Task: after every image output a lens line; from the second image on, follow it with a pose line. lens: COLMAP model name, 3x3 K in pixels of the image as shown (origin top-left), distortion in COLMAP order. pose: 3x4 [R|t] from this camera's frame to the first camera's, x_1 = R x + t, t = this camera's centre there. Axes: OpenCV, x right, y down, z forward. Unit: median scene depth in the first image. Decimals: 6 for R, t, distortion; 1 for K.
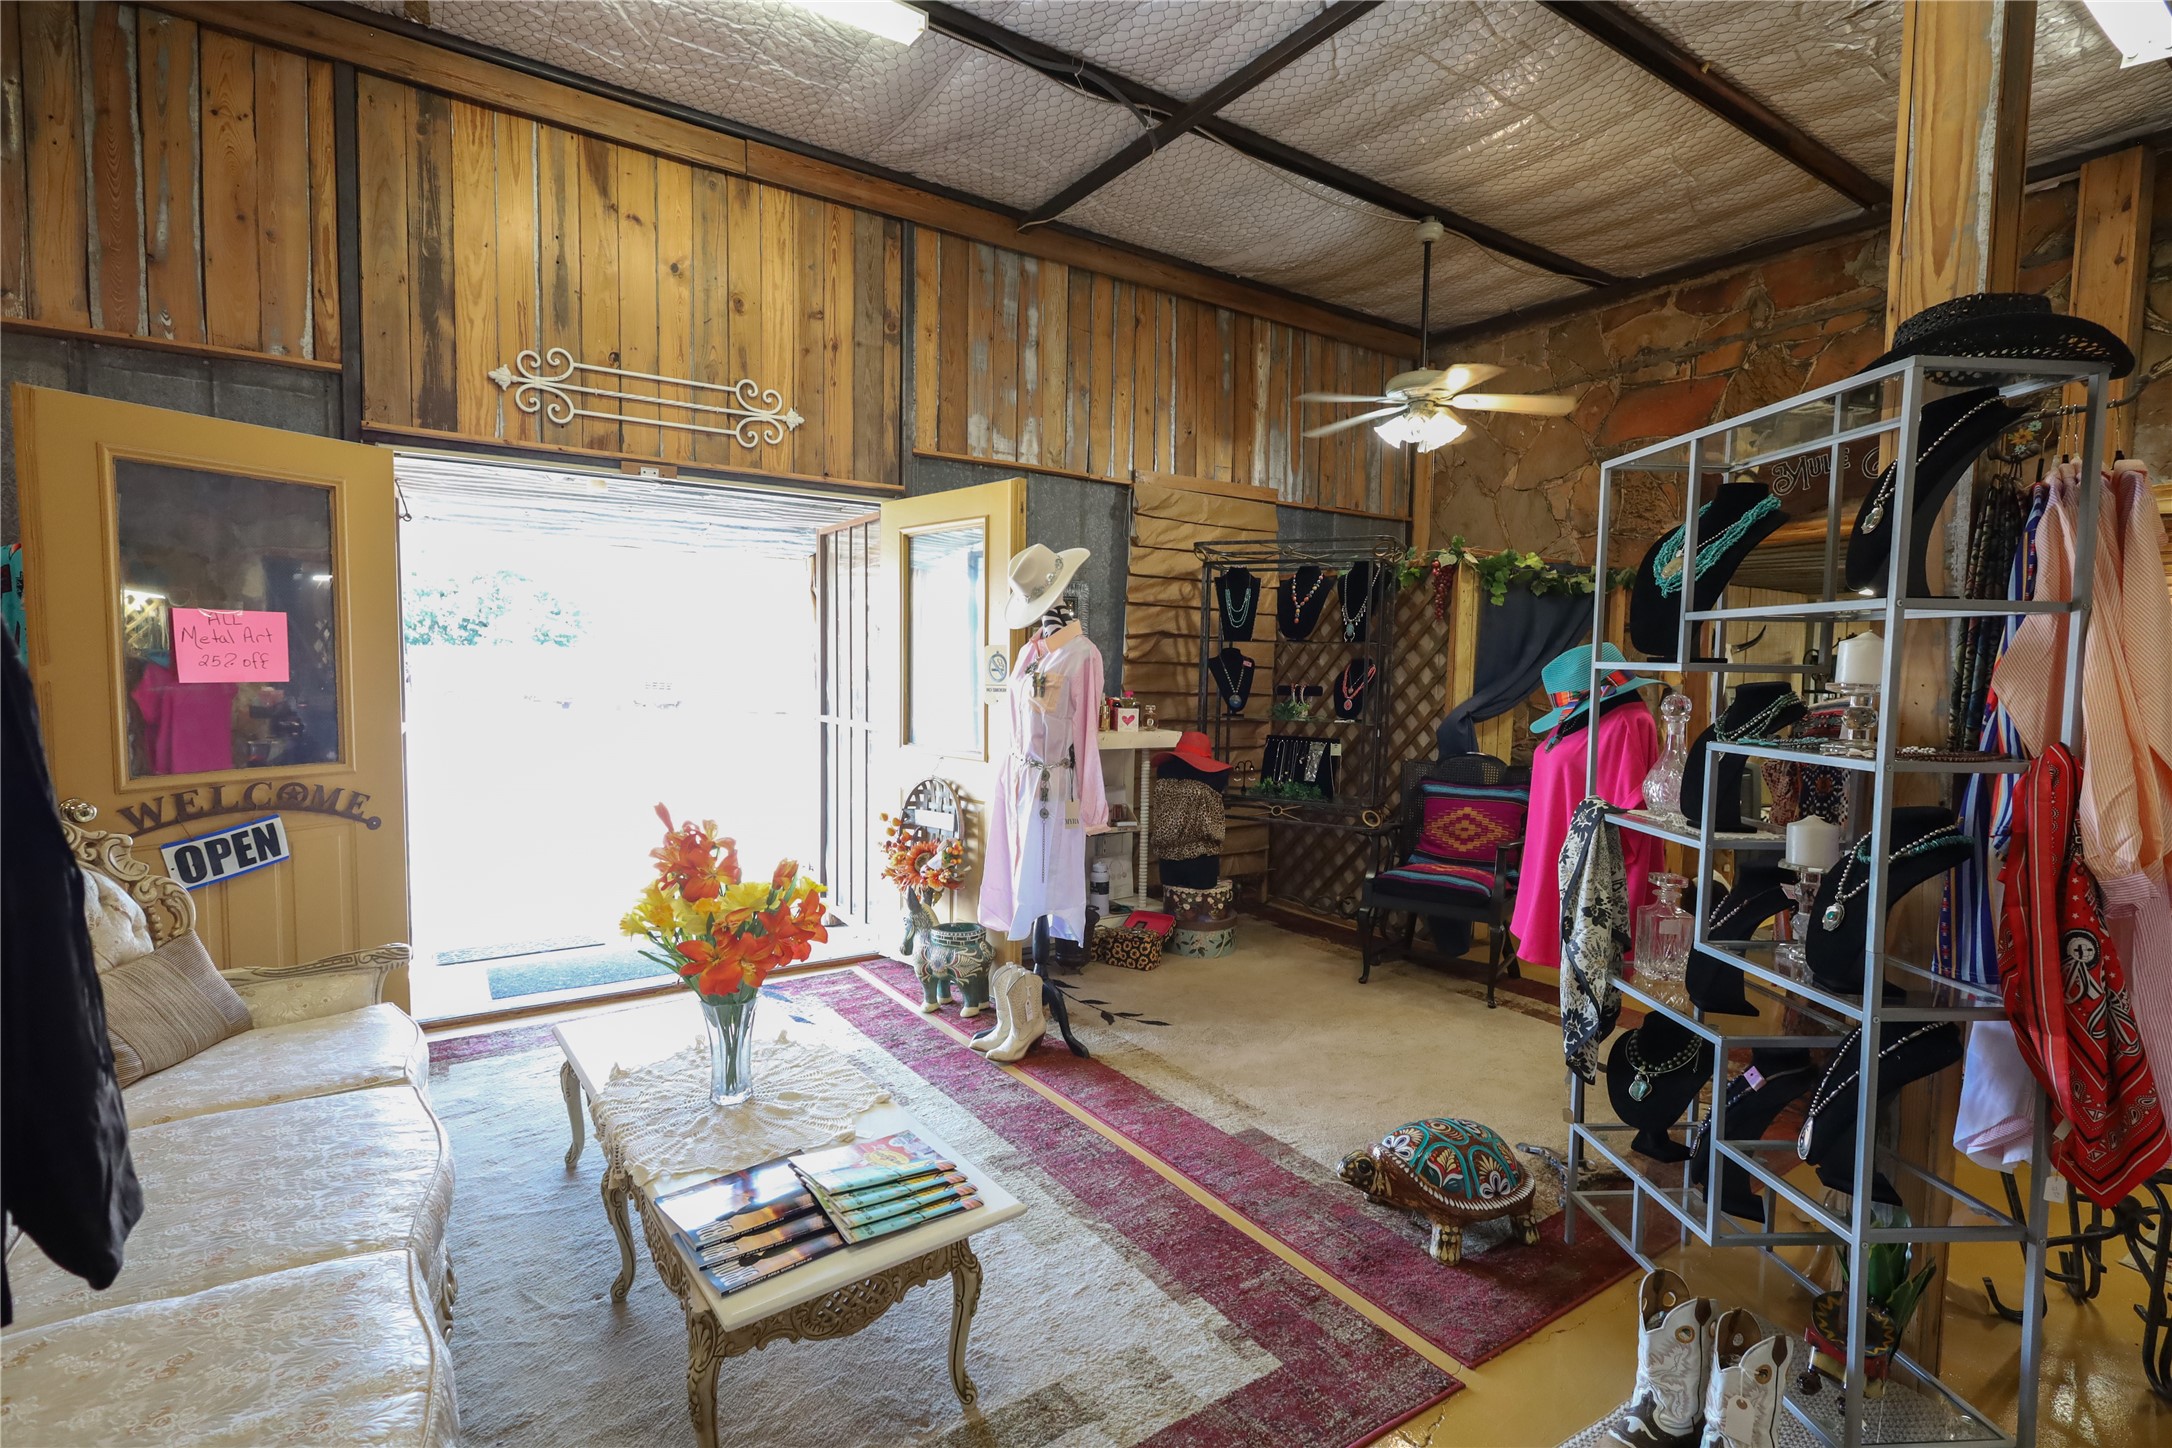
lens RADIAL K [[1027.8, 0, 1086.0], [0, 1027.8, 724.0], [0, 0, 1]] dist [-0.000104, 0.000669]
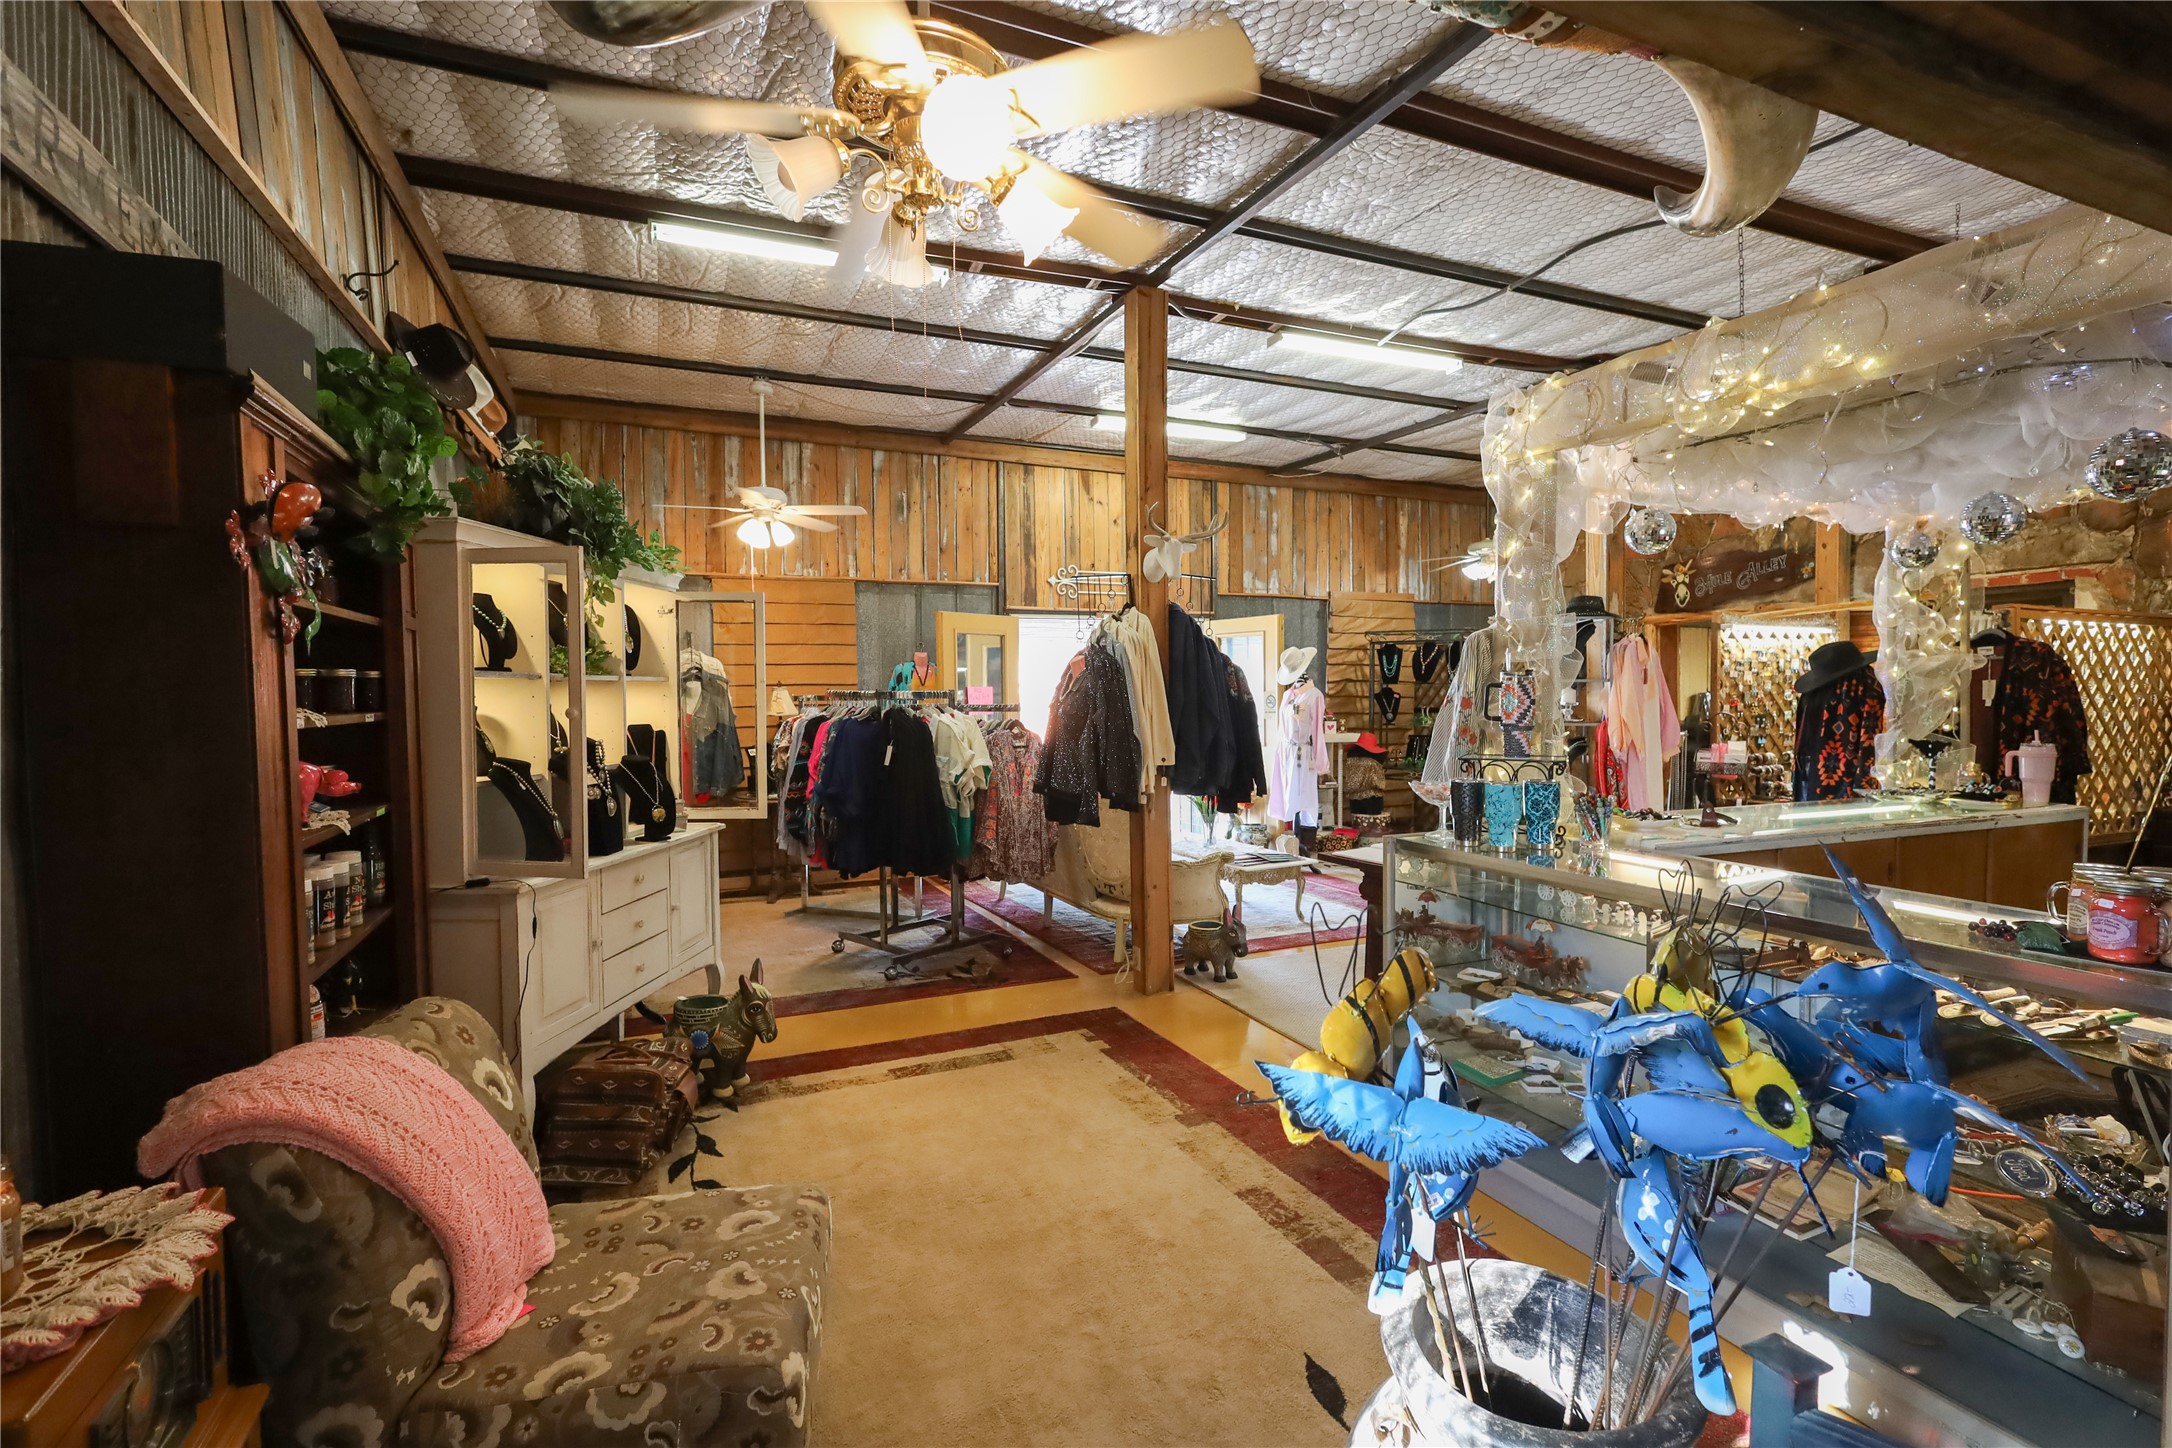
lens RADIAL K [[1003.8, 0, 1091.5], [0, 1003.8, 724.7], [0, 0, 1]] dist [0.001564, 0.000764]
pose [[0.986156, -0.019636, -0.164653, -0.088365], [0.015020, 0.999460, -0.029231, 0.038045], [0.165138, 0.026353, 0.985918, -0.887166]]
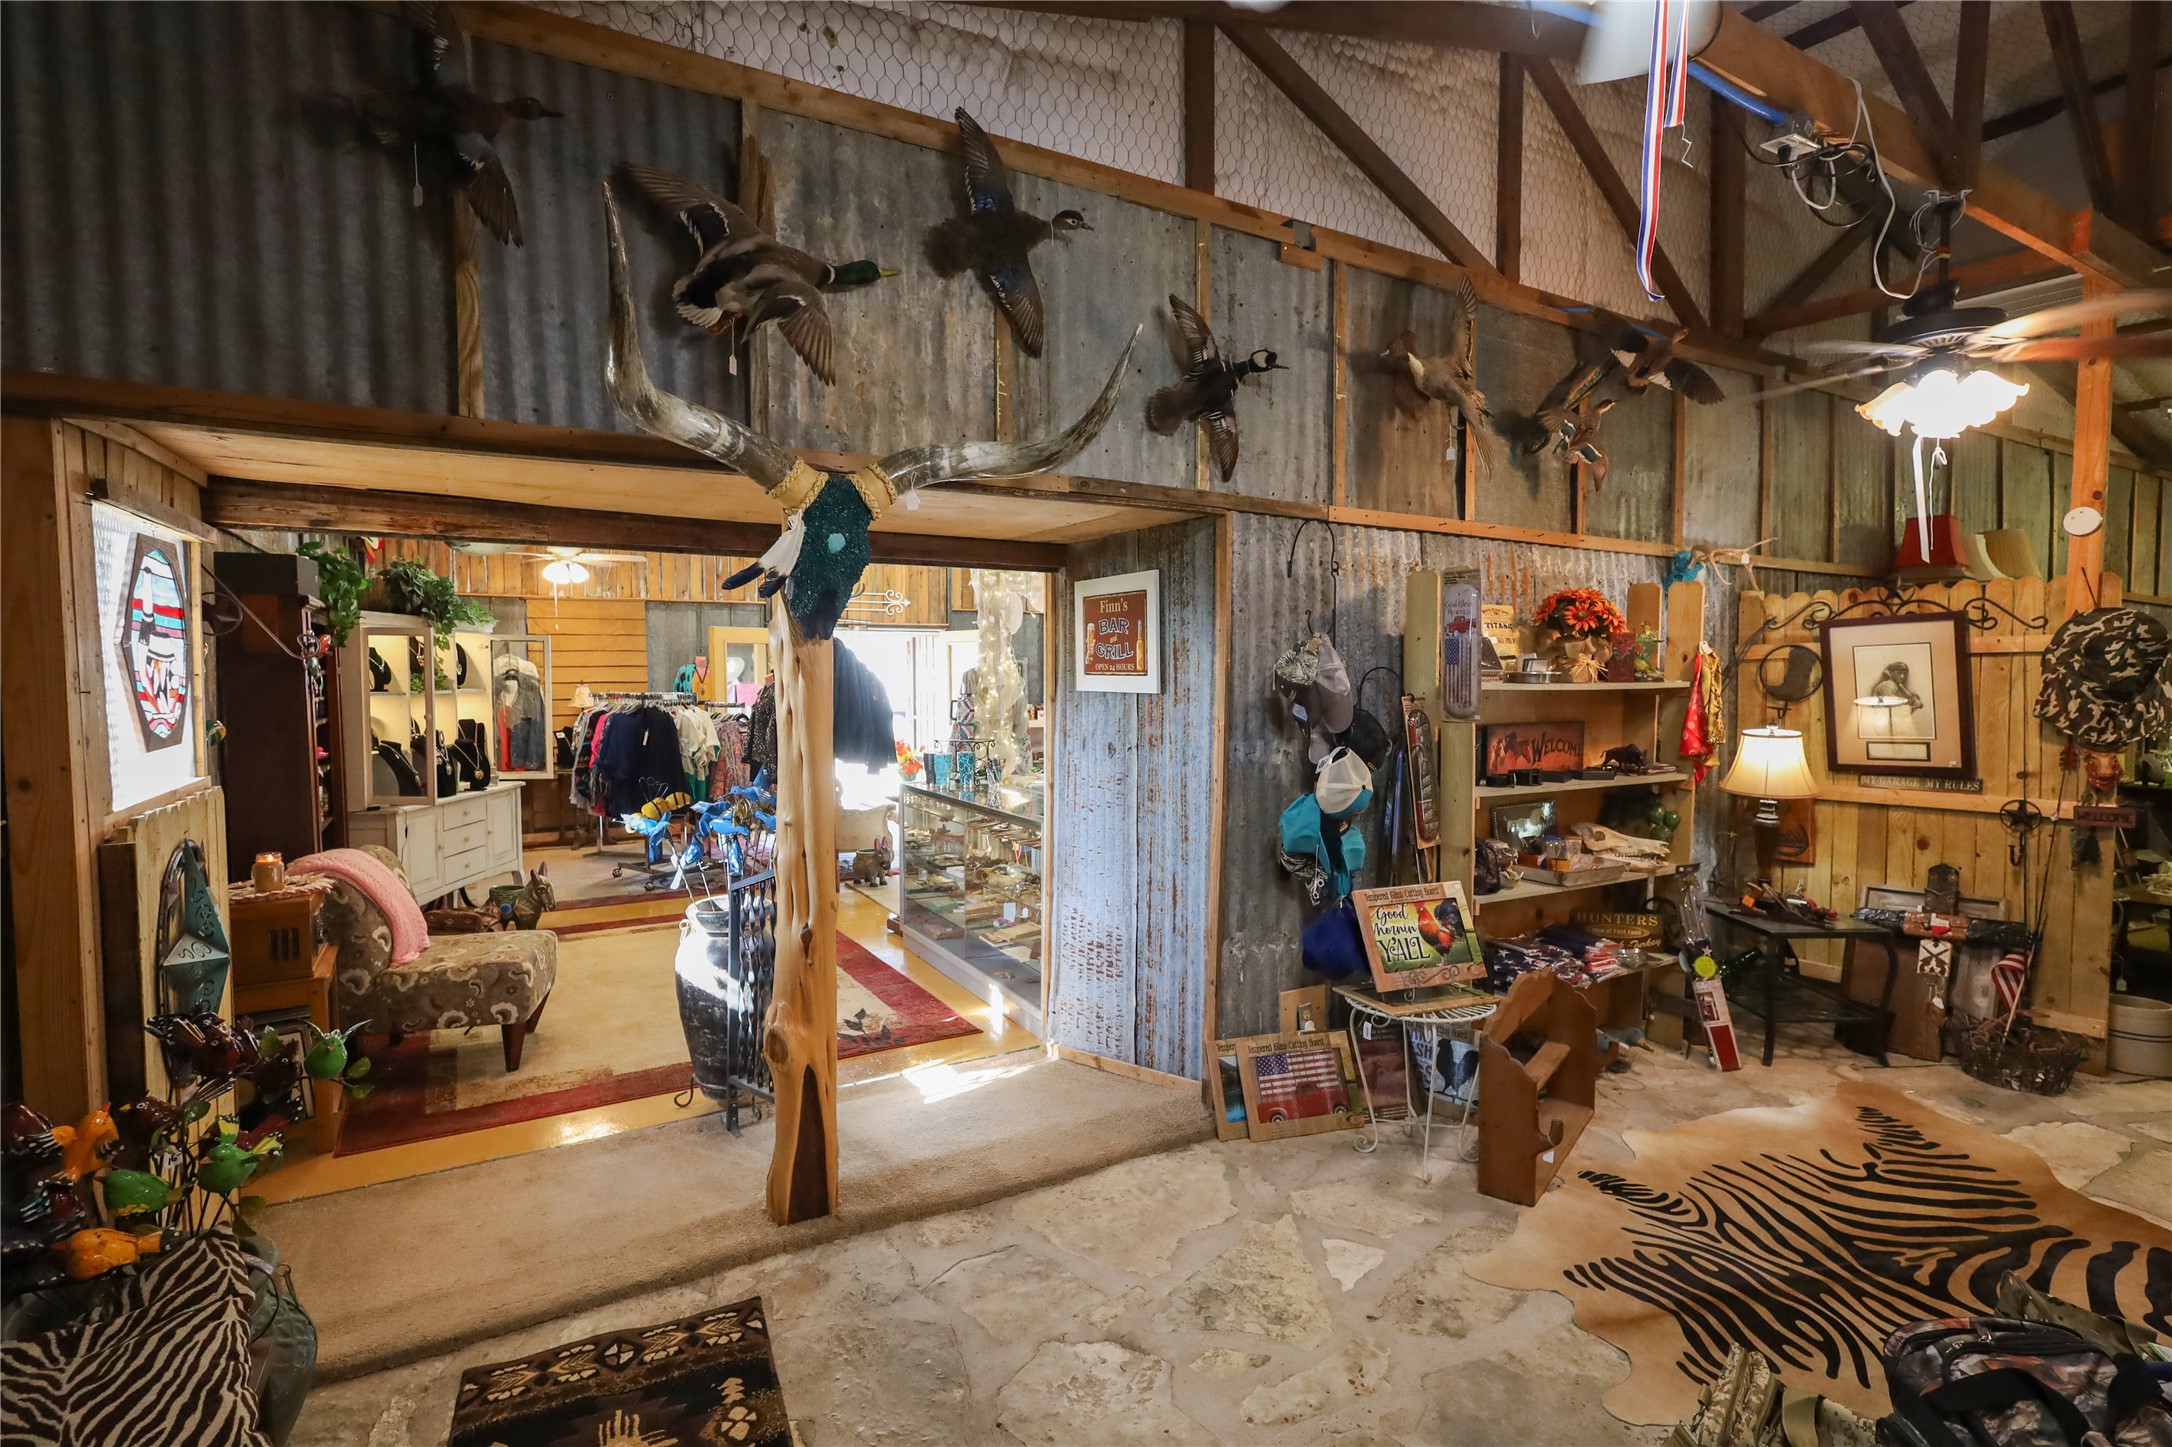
lens RADIAL K [[1027.8, 0, 1086.0], [0, 1027.8, 723.5], [0, 0, 1]] dist [-0.000104, 0.000669]
pose [[0.998731, -0.015061, -0.048050, 0.258815], [0.014692, 0.999860, -0.008027, 0.036292], [0.048164, 0.007311, 0.998813, -1.402069]]
